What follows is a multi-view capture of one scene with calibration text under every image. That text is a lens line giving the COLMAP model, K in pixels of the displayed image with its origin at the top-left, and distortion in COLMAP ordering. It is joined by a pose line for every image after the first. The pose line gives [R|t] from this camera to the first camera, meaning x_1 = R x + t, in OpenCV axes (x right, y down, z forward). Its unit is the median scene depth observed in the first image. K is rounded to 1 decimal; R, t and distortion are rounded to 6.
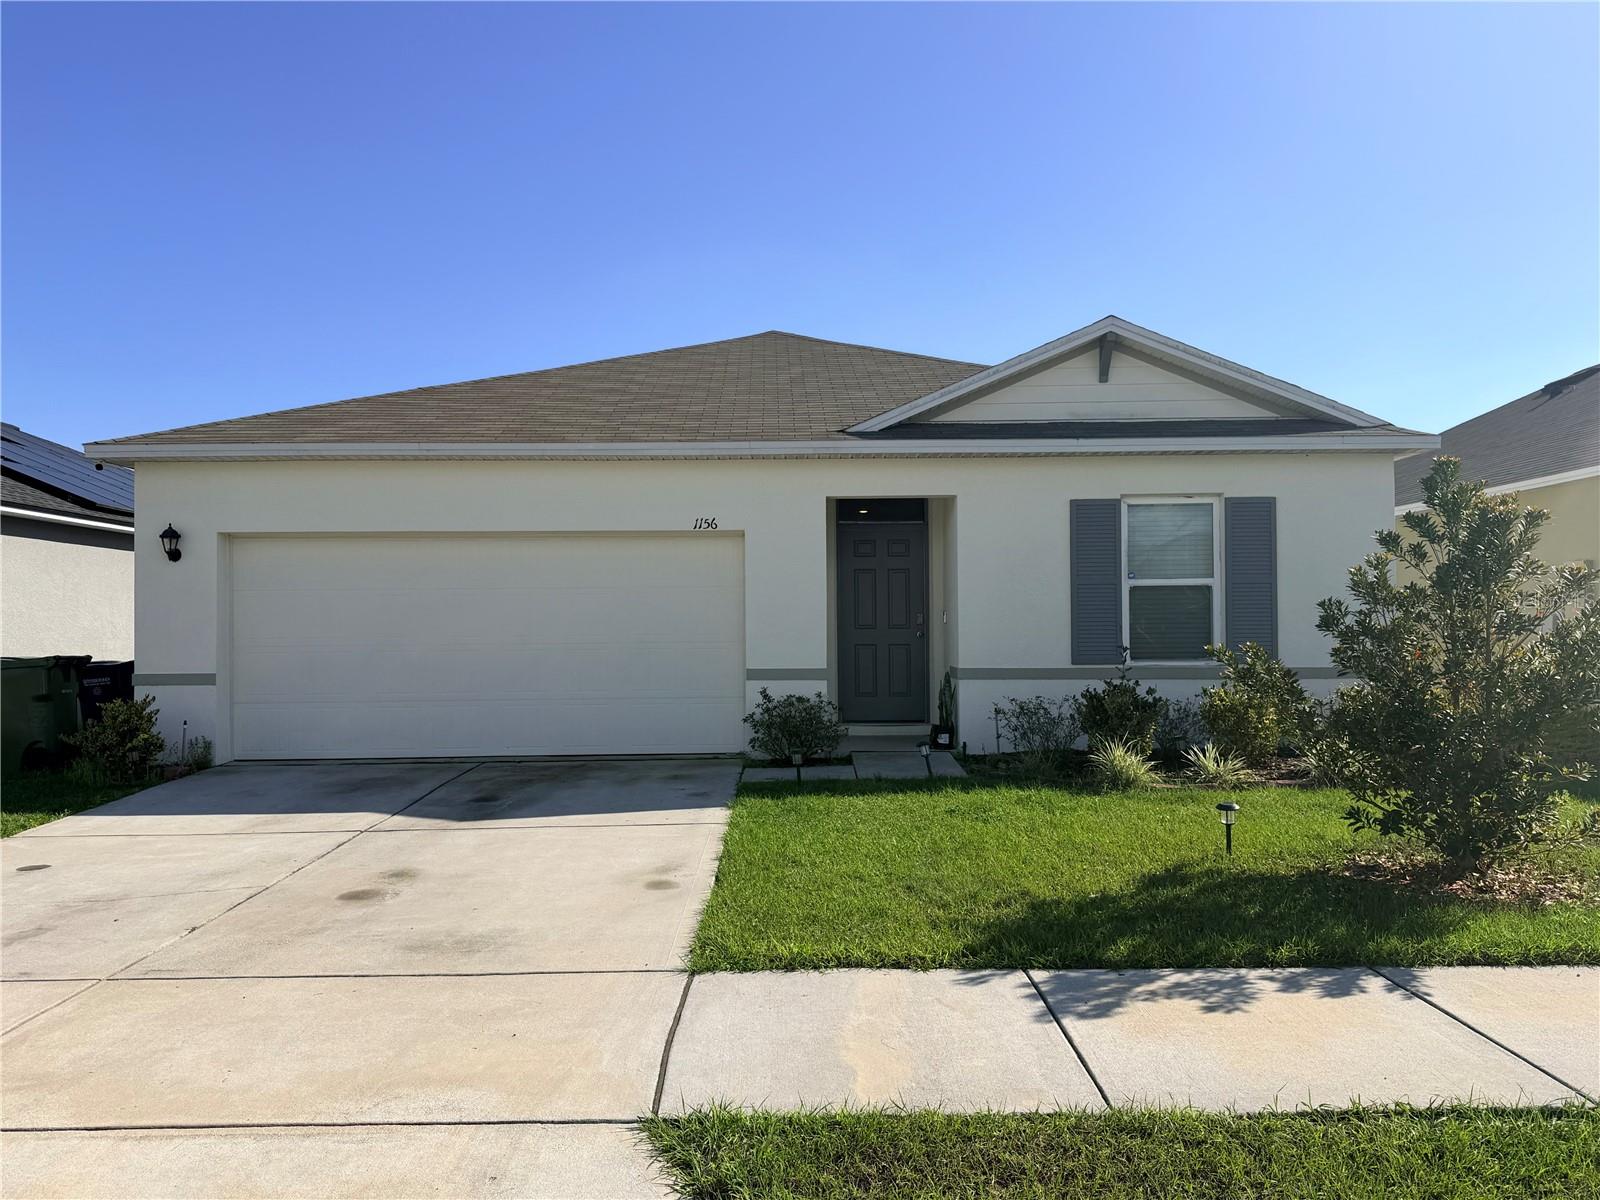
lens RADIAL K [[1209.7, 0, 800.0], [0, 1209.7, 600.0], [0, 0, 1]] dist [0.085495, -0.115193]
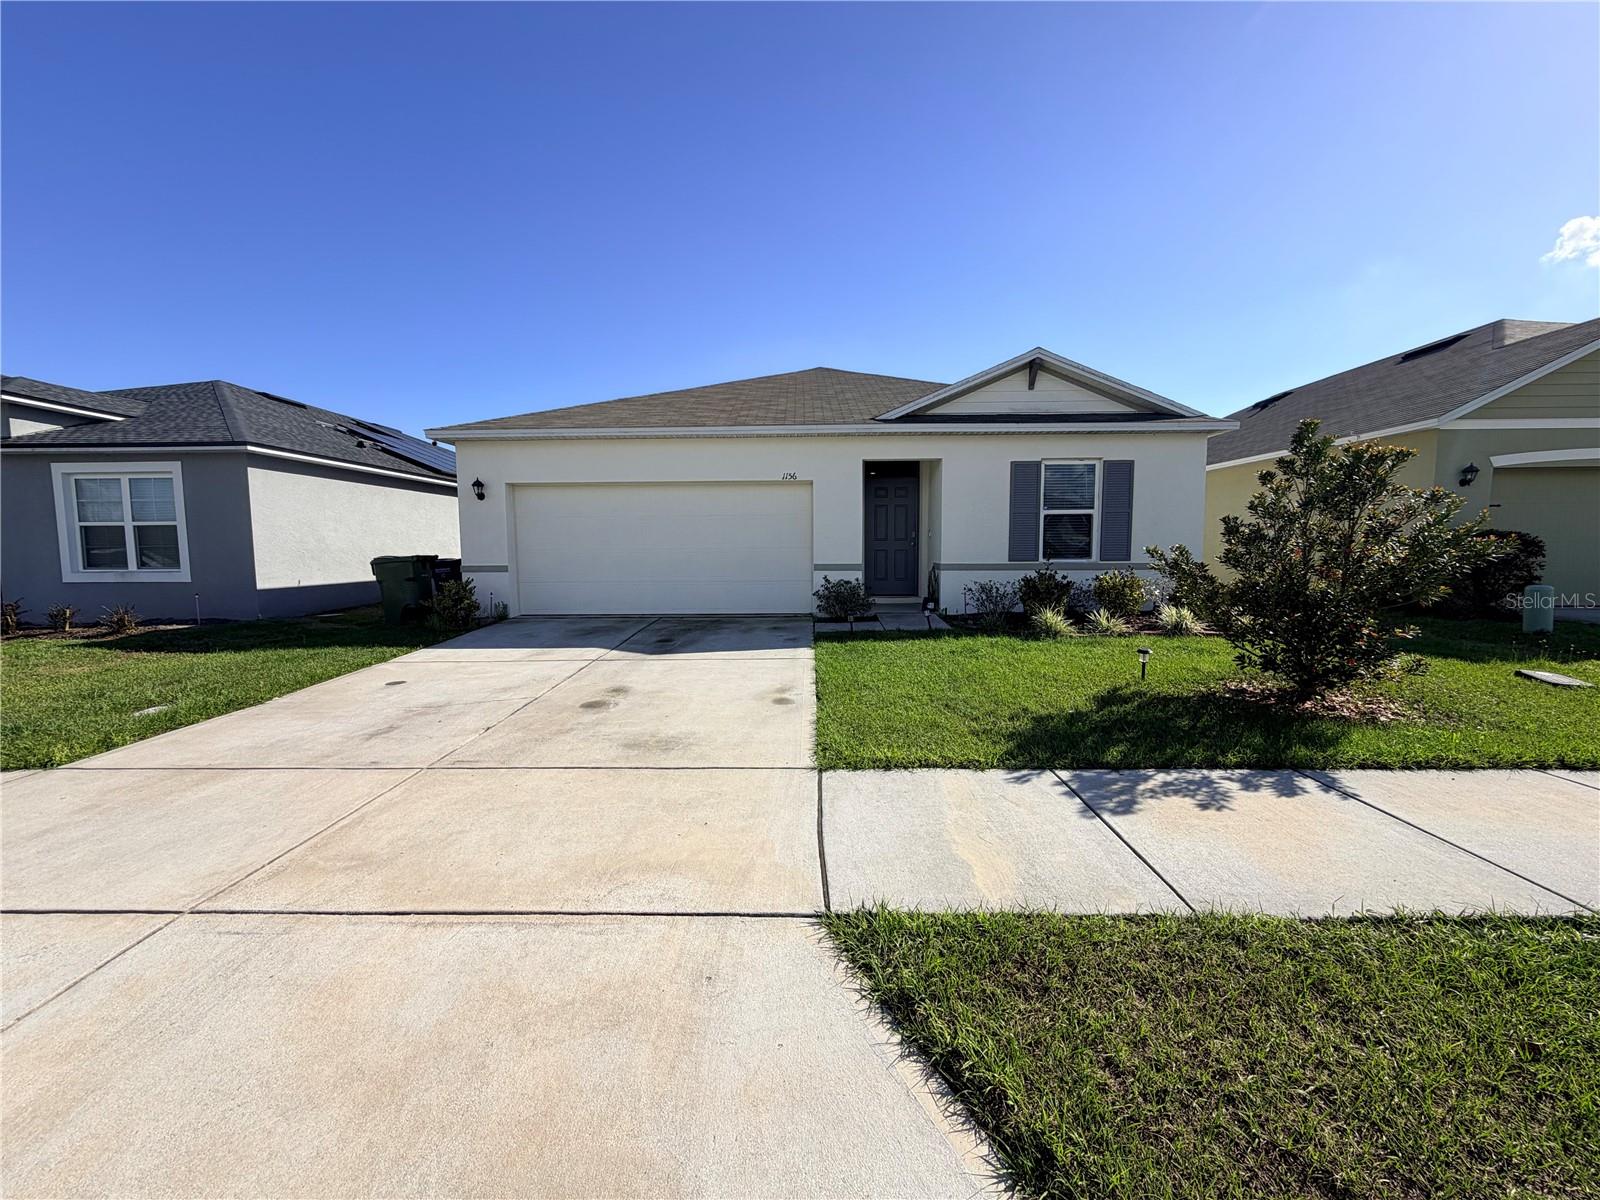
lens RADIAL K [[636.9, 0, 800.0], [0, 636.9, 600.0], [0, 0, 1]] dist [0.000668, 0.000049]
pose [[0.999601, 0.003519, -0.028024, -0.079462], [-0.000403, 0.993882, 0.110445, 0.017994], [0.028241, -0.110390, 0.993487, 0.232366]]
